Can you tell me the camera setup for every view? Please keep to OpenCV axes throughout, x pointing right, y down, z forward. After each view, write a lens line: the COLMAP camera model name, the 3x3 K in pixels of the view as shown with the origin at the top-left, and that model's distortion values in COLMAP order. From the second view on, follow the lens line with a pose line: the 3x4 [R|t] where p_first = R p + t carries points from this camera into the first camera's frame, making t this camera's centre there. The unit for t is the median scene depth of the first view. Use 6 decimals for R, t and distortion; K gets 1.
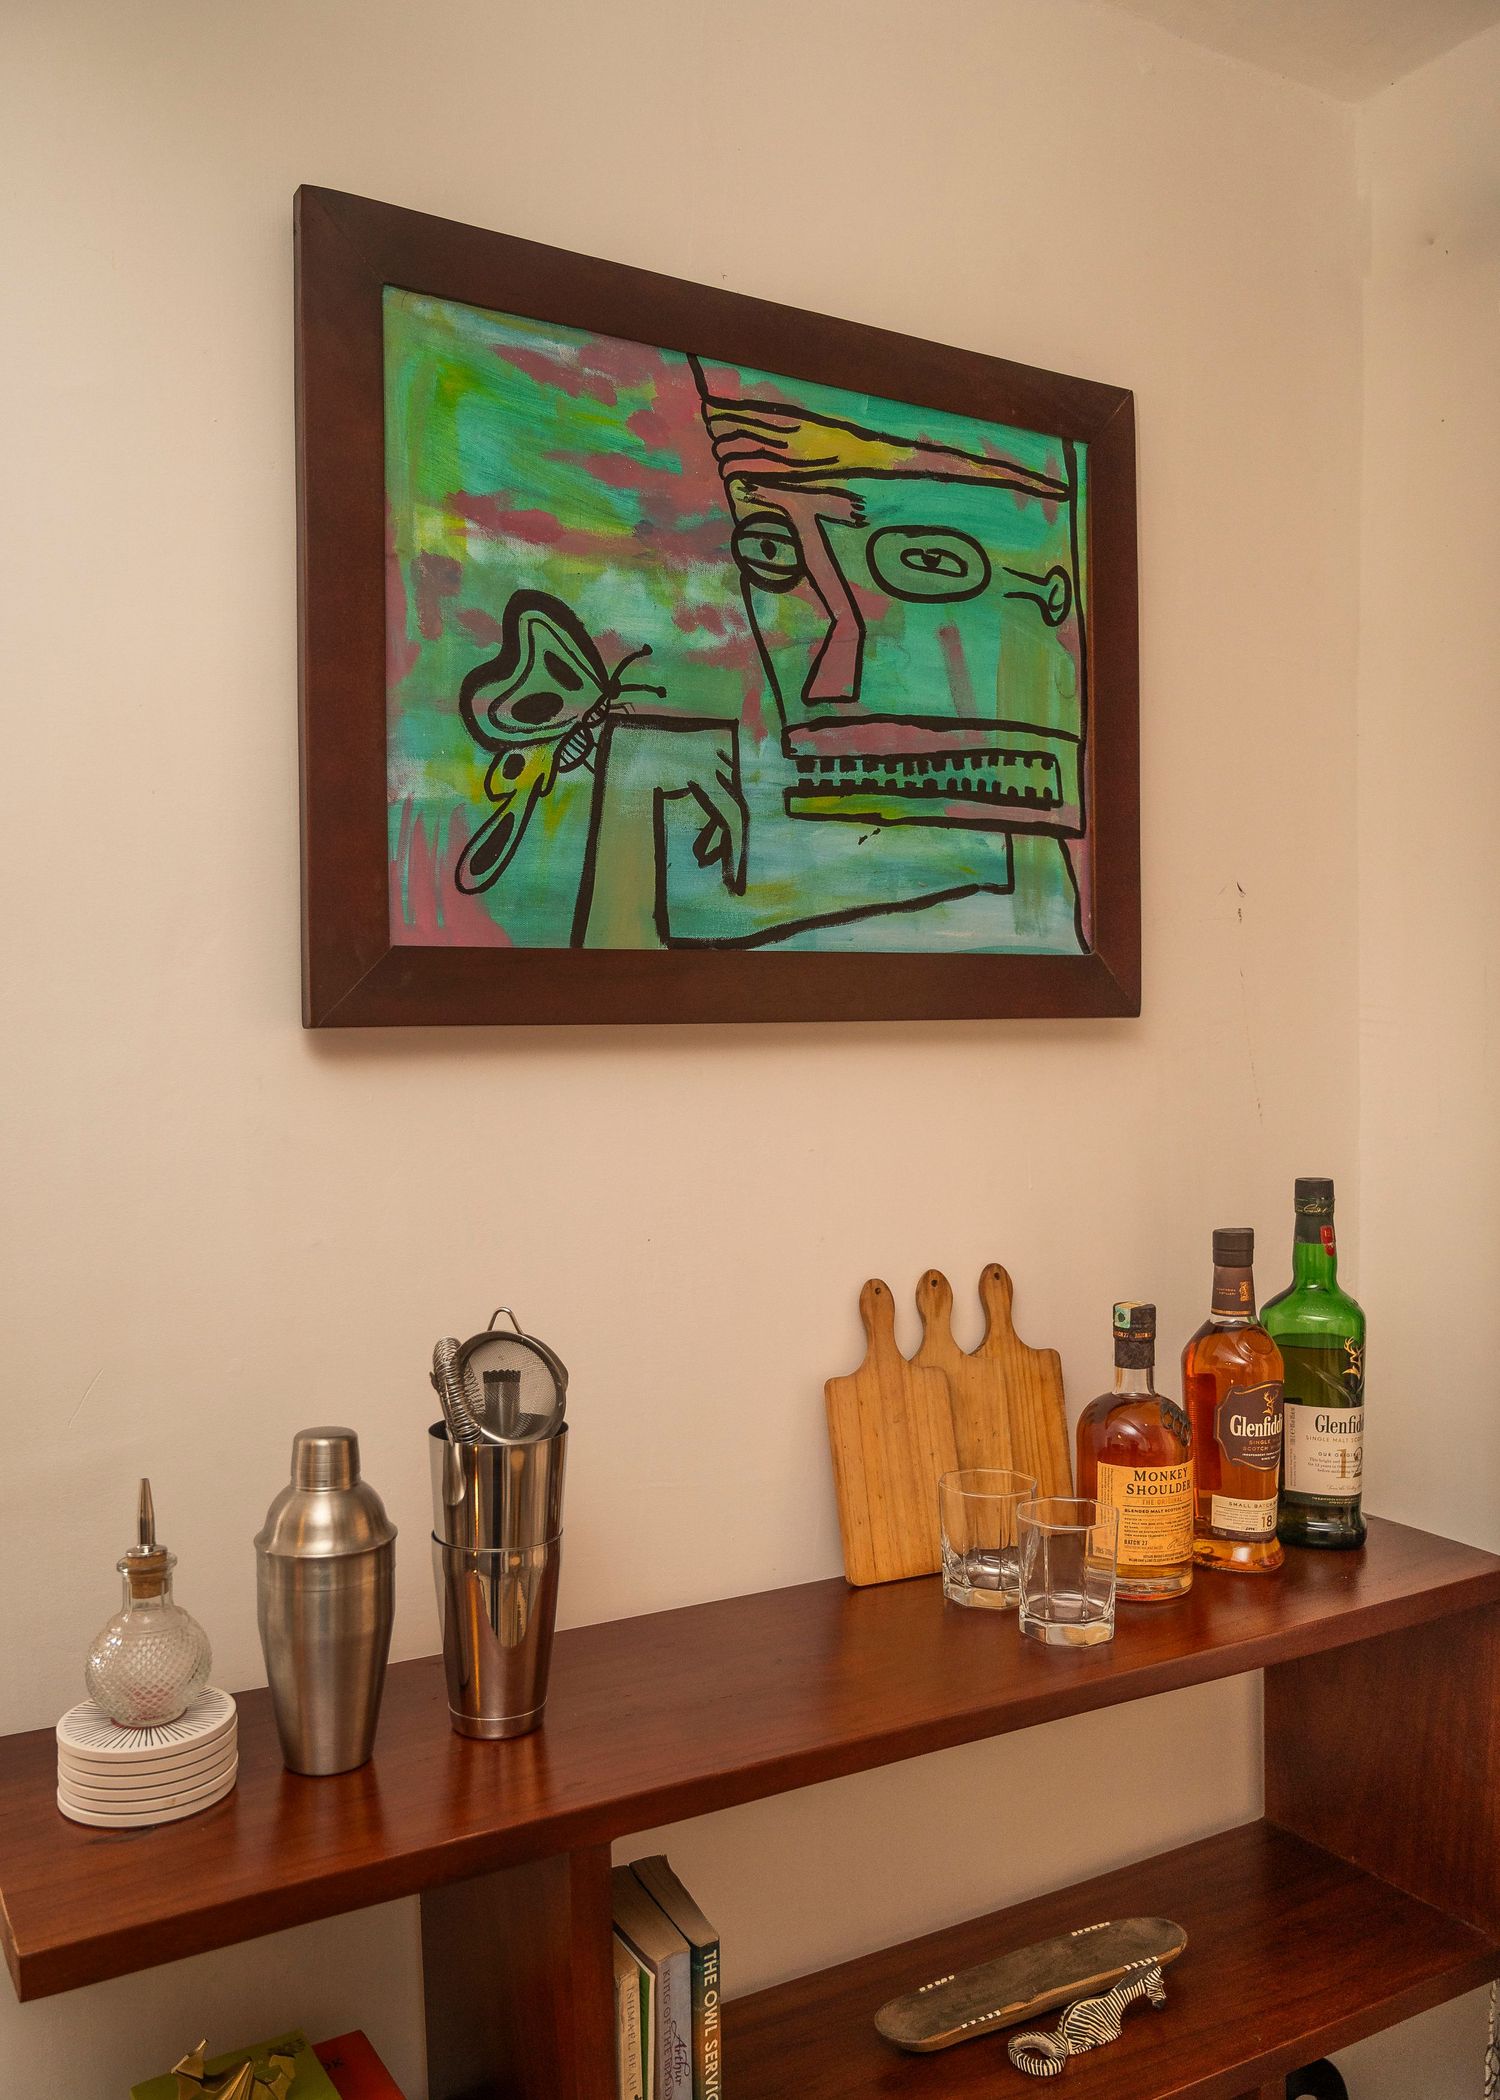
lens RADIAL K [[1700.7, 0, 735.1], [0, 1700.7, 1046.2], [0, 0, 1]] dist [-0.018364, 0.009978]
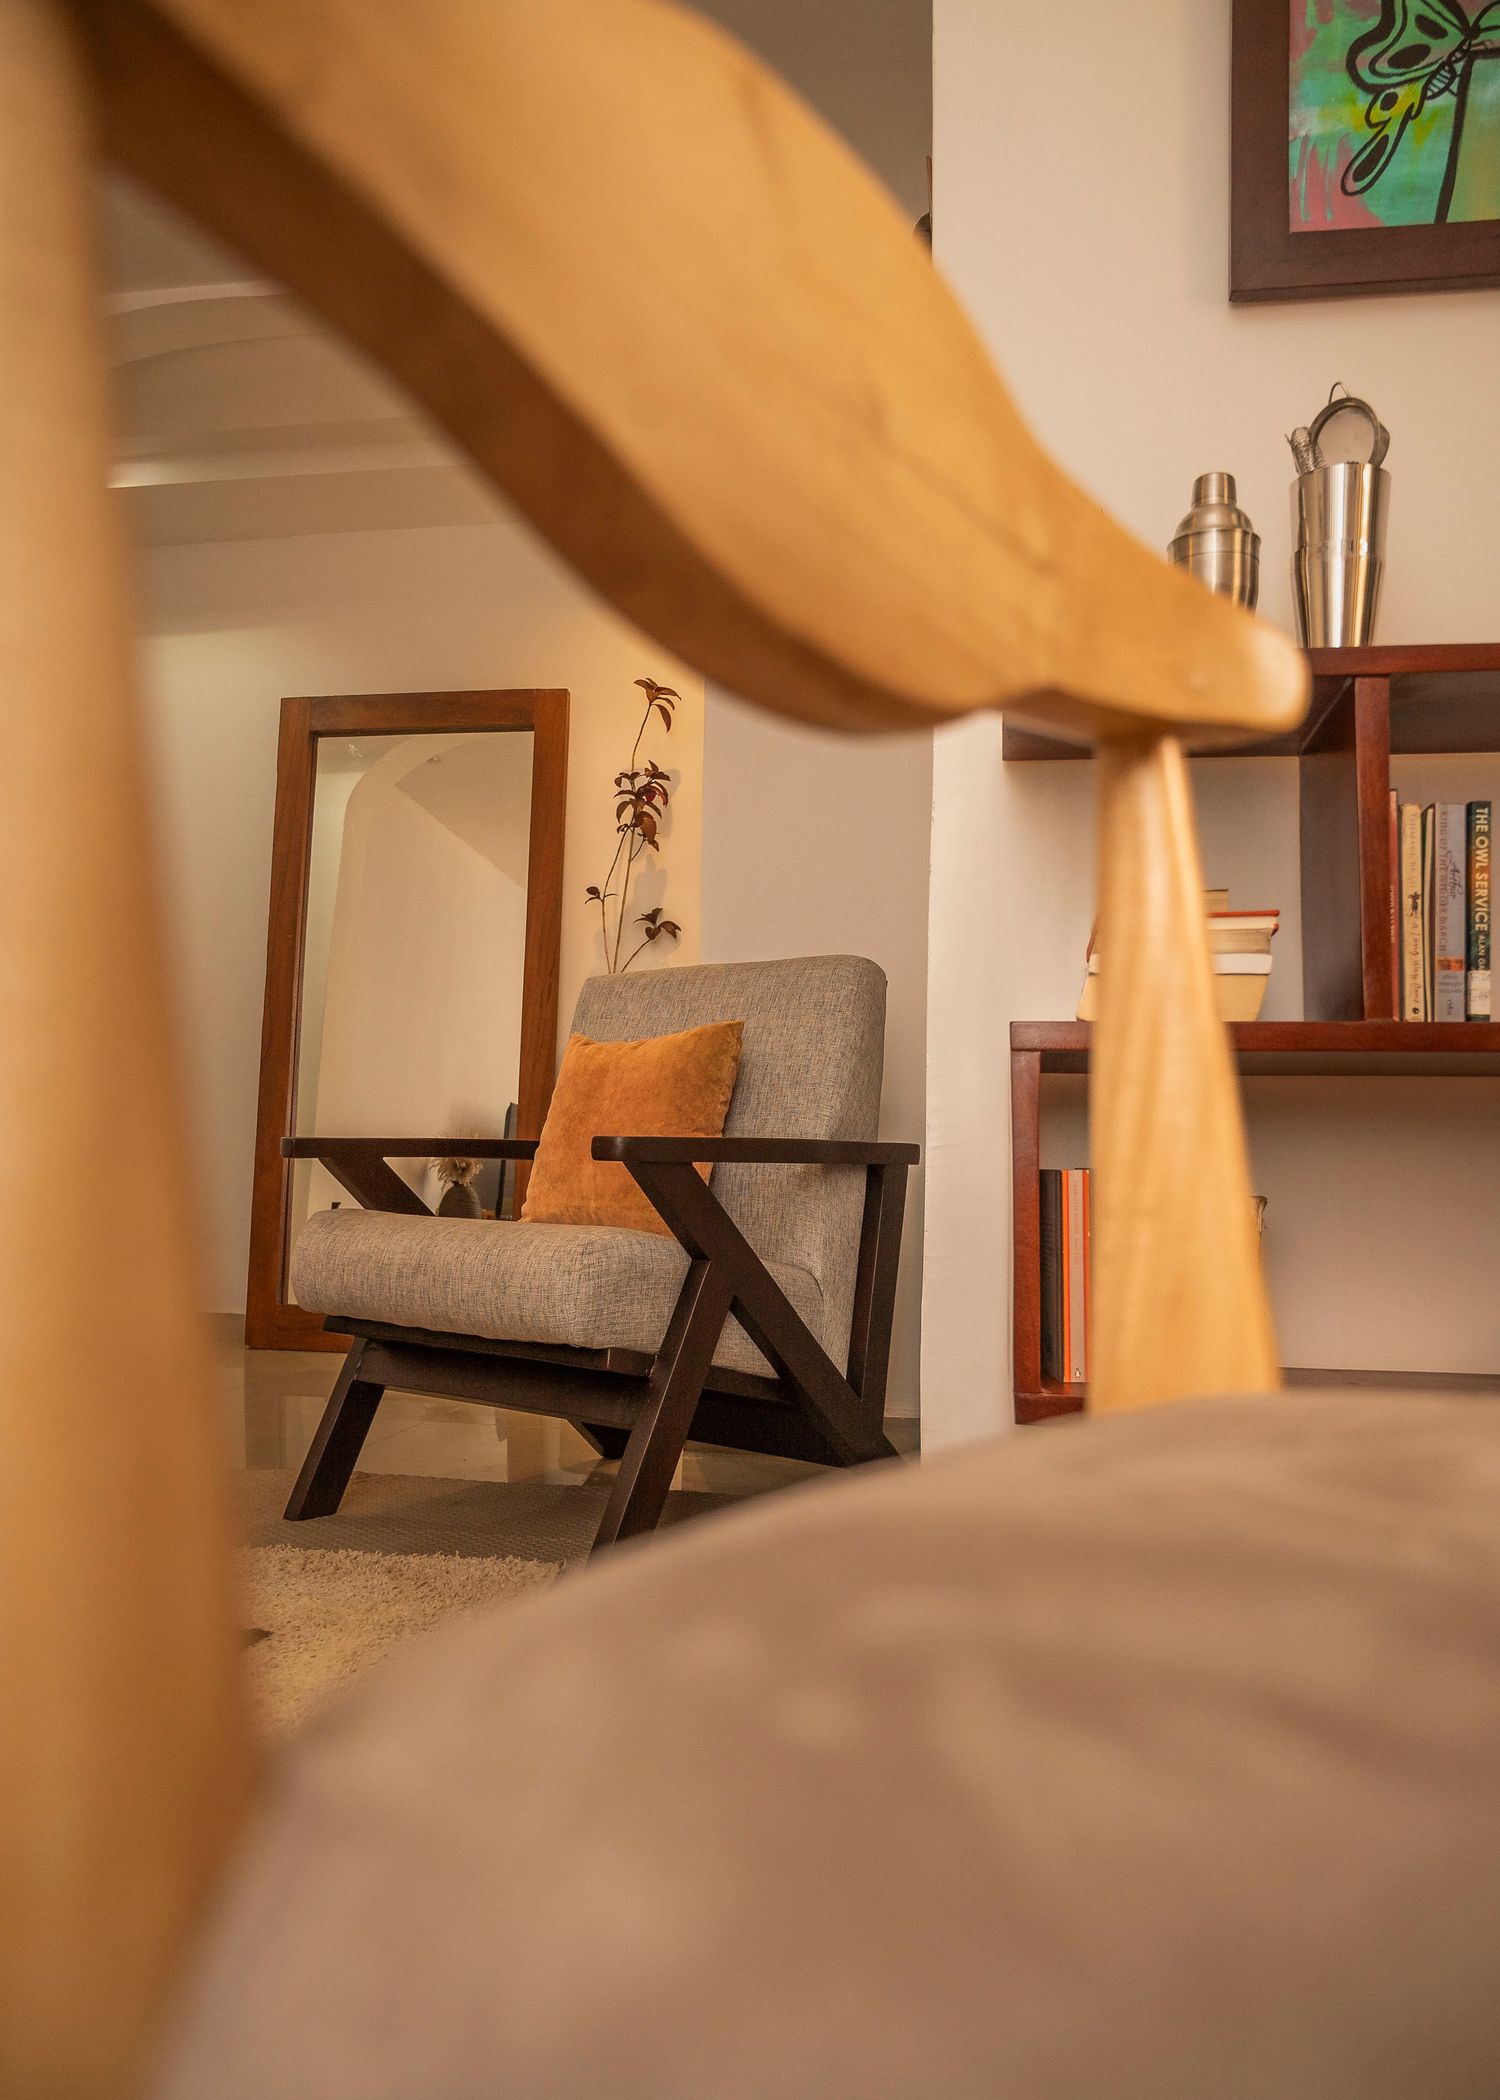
lens RADIAL K [[1552.9, 0, 763.6], [0, 1552.9, 1110.4], [0, 0, 1]] dist [-0.011189, 0.007581]
pose [[0.775389, 0.006987, -0.631445, 0.266309], [-0.030090, 0.999212, -0.025892, 0.678982], [0.630766, 0.039077, 0.774988, -0.260075]]
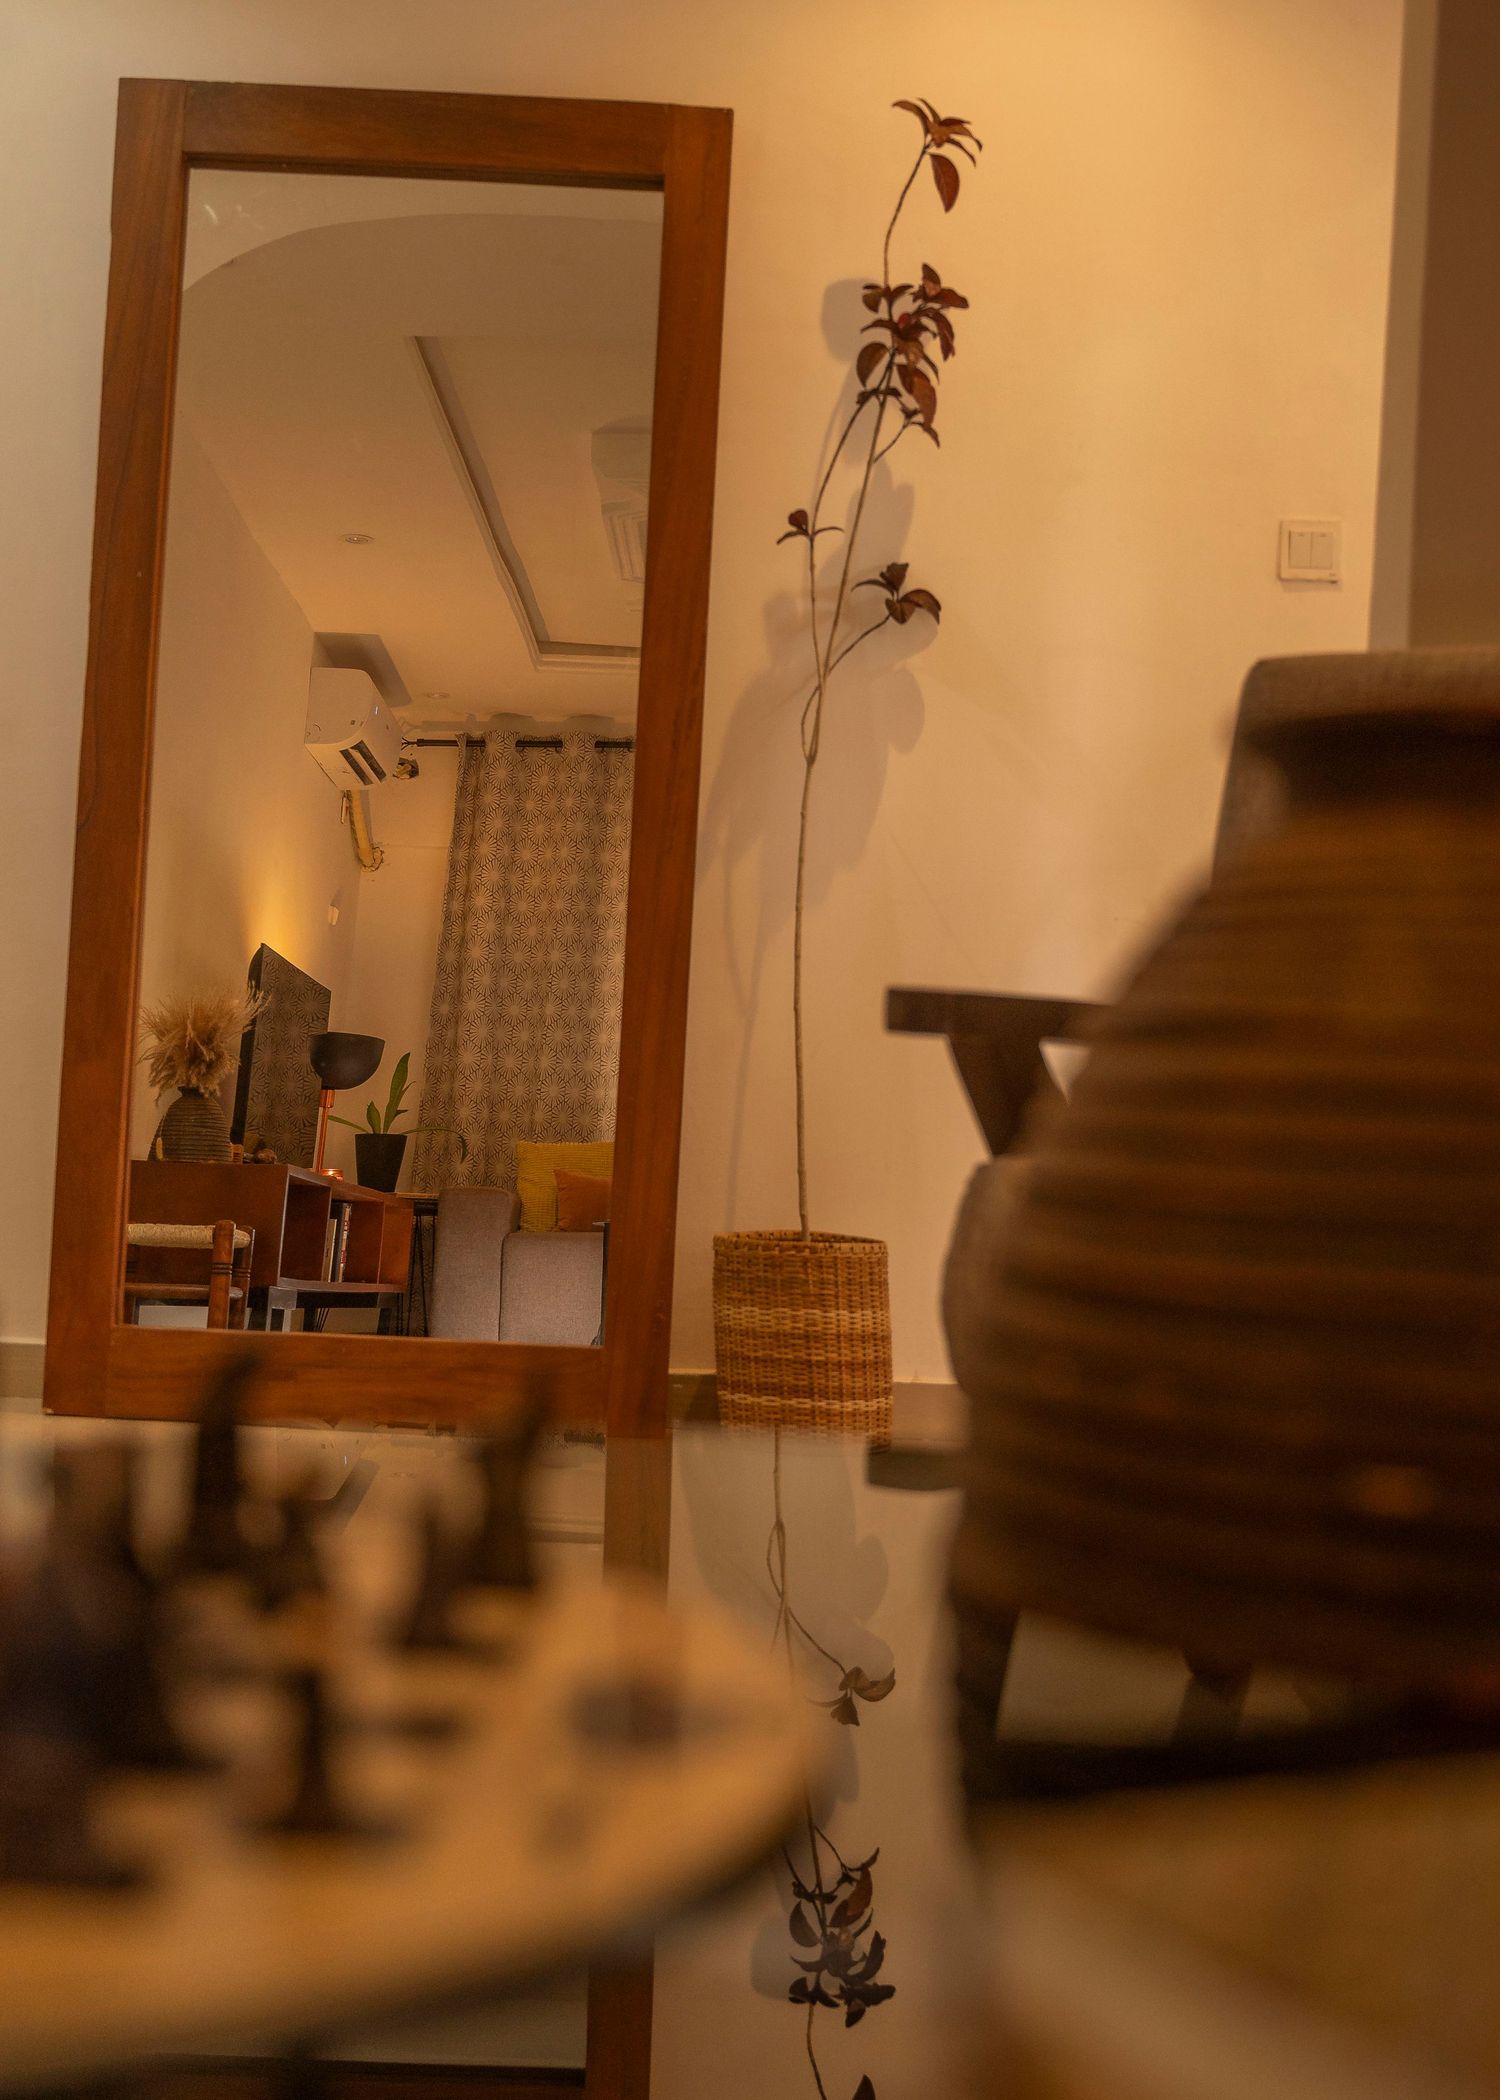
lens RADIAL K [[2652.3, 0, 710.4], [0, 2652.3, 1093.3], [0, 0, 1]] dist [0.016604, 0.000000]
pose [[0.864425, 0.057680, -0.499443, -0.702400], [-0.062859, 0.998001, 0.006462, 0.736965], [0.498818, 0.025809, 0.866323, -0.432912]]
